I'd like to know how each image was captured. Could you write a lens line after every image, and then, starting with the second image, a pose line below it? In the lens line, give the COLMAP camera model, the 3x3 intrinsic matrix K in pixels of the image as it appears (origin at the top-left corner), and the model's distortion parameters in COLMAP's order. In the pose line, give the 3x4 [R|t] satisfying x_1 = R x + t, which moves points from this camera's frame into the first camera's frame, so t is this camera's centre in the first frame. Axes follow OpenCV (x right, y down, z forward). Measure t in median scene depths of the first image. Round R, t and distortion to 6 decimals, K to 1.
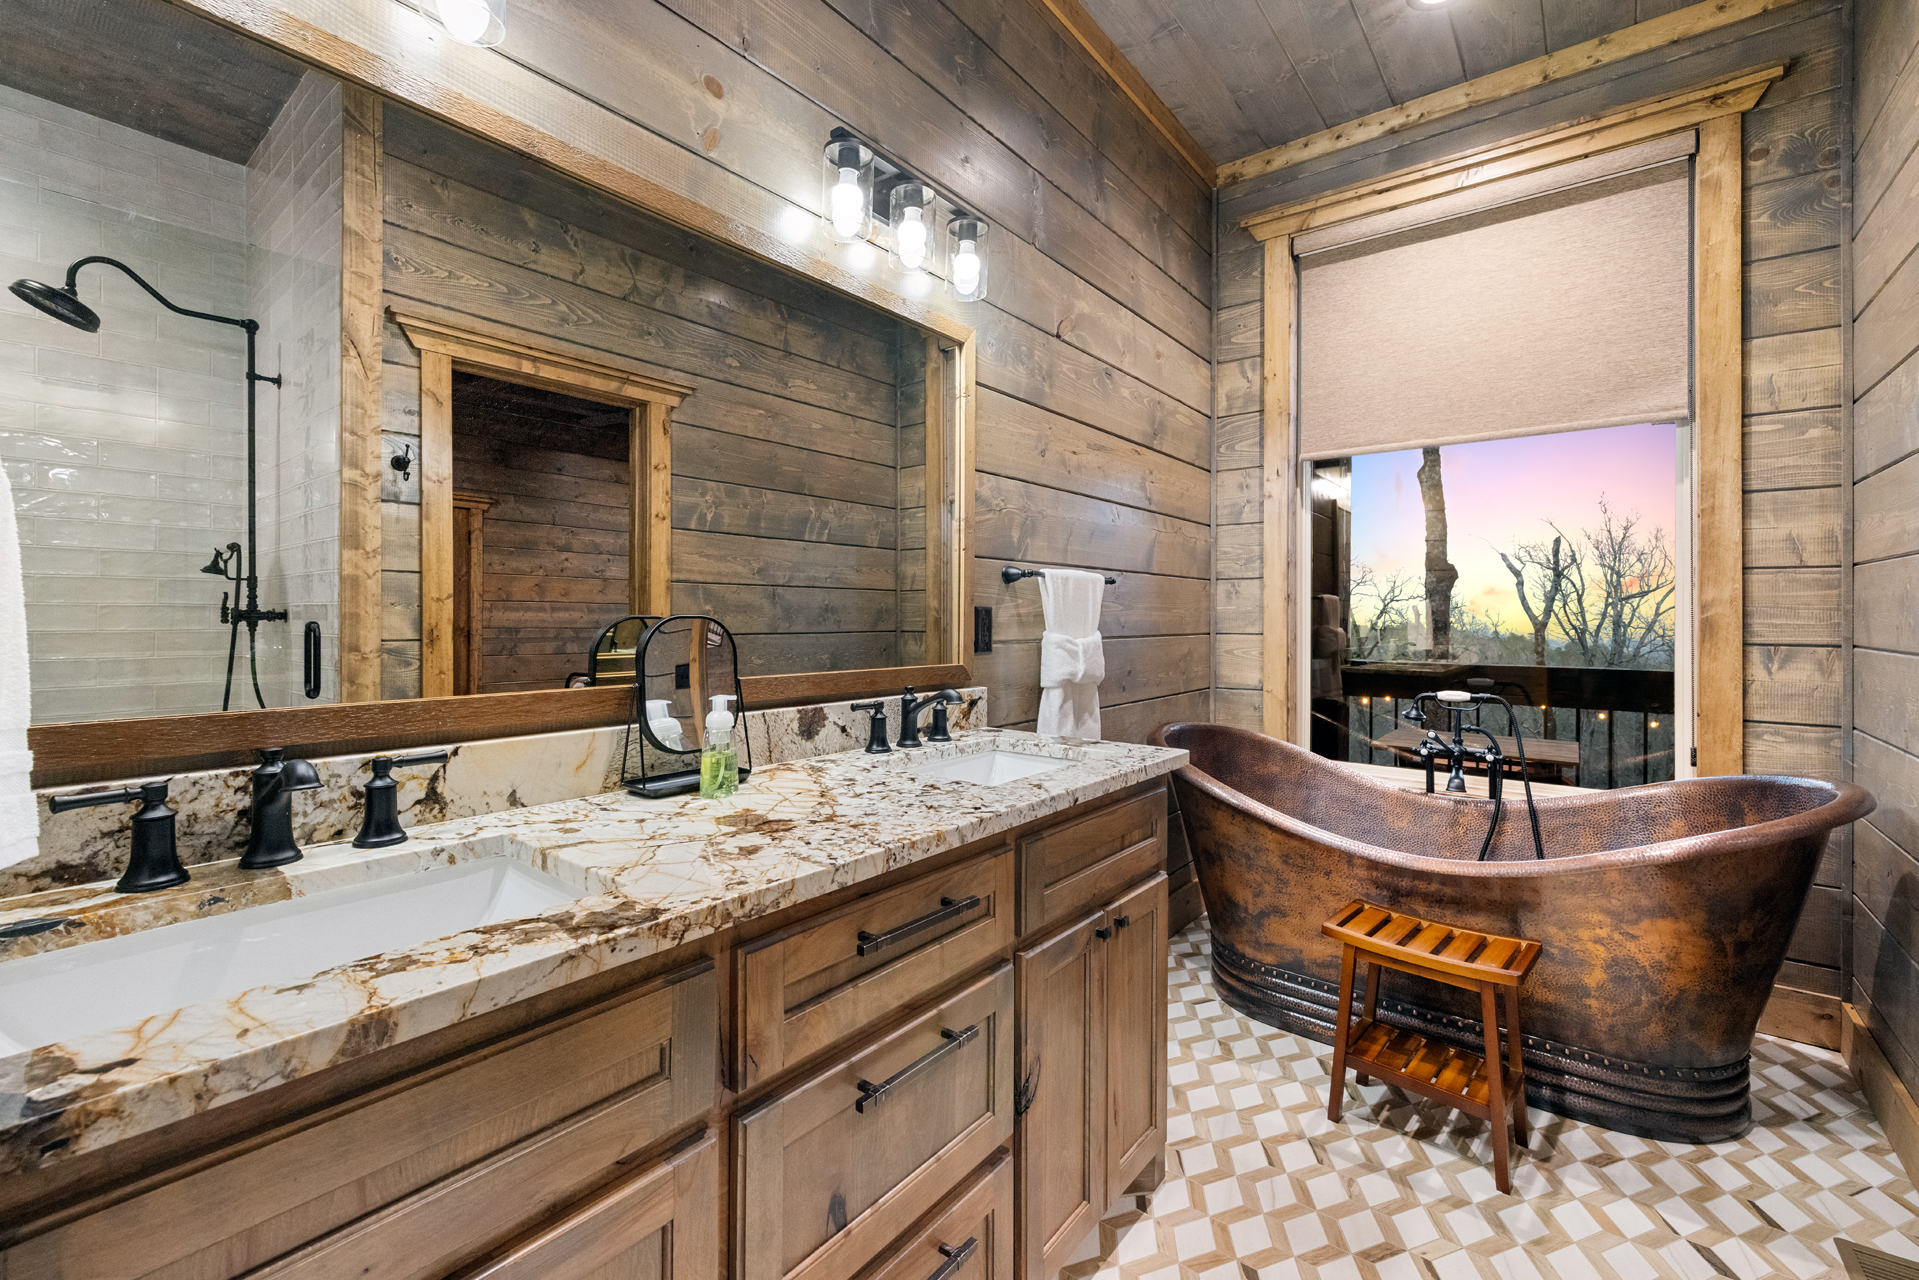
lens RADIAL K [[813.0, 0, 948.8], [0, 813.0, 606.1], [0, 0, 1]] dist [0.001526, 0.000268]
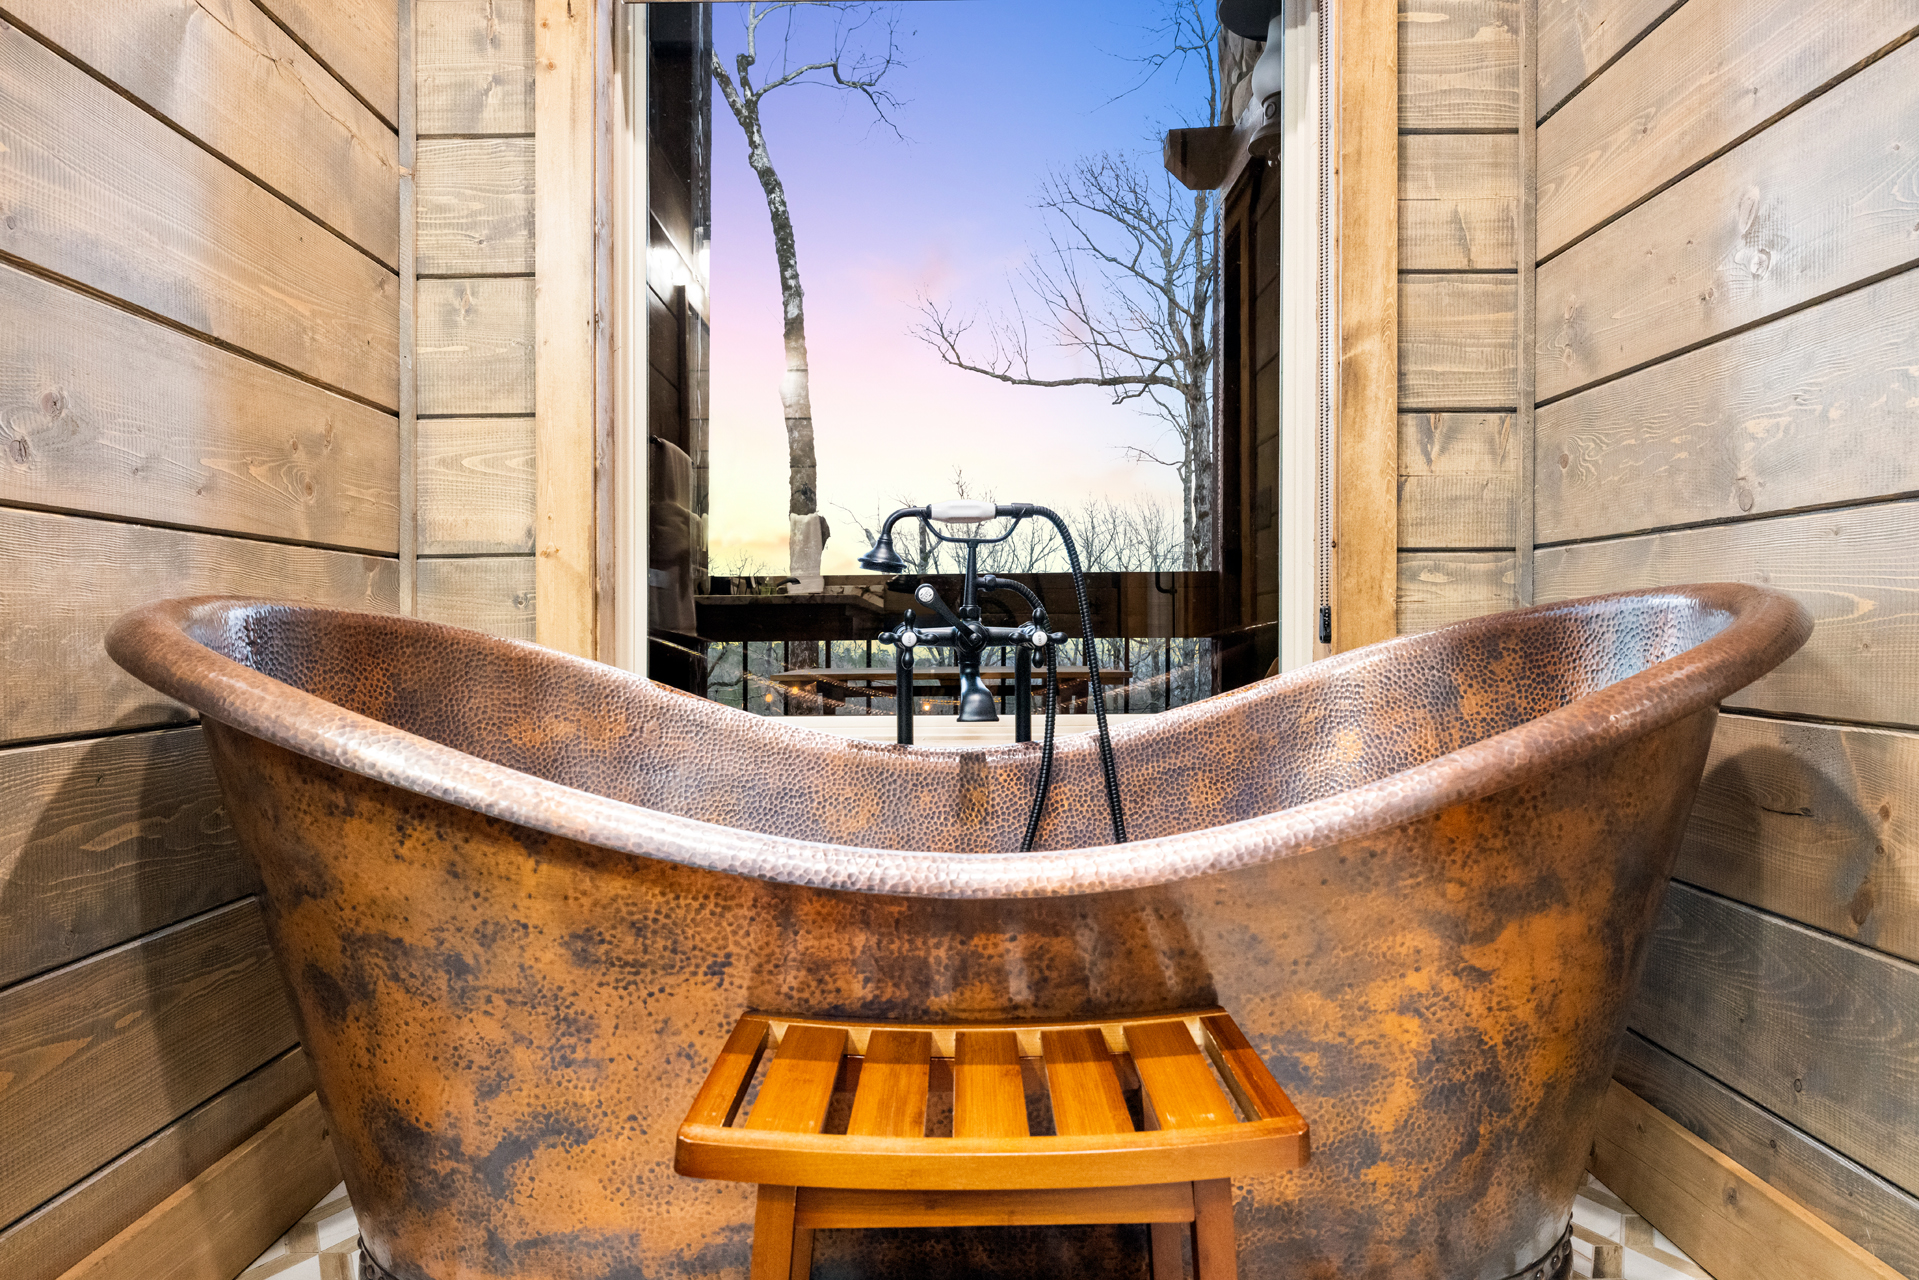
lens RADIAL K [[1175.4, 0, 963.2], [0, 1175.4, 635.2], [0, 0, 1]] dist [-0.001585, -0.000484]
pose [[0.769246, -0.006744, 0.638917, 0.242817], [0.000822, 0.999954, 0.009564, 0.189300], [-0.638952, -0.006832, 0.769217, 0.571766]]
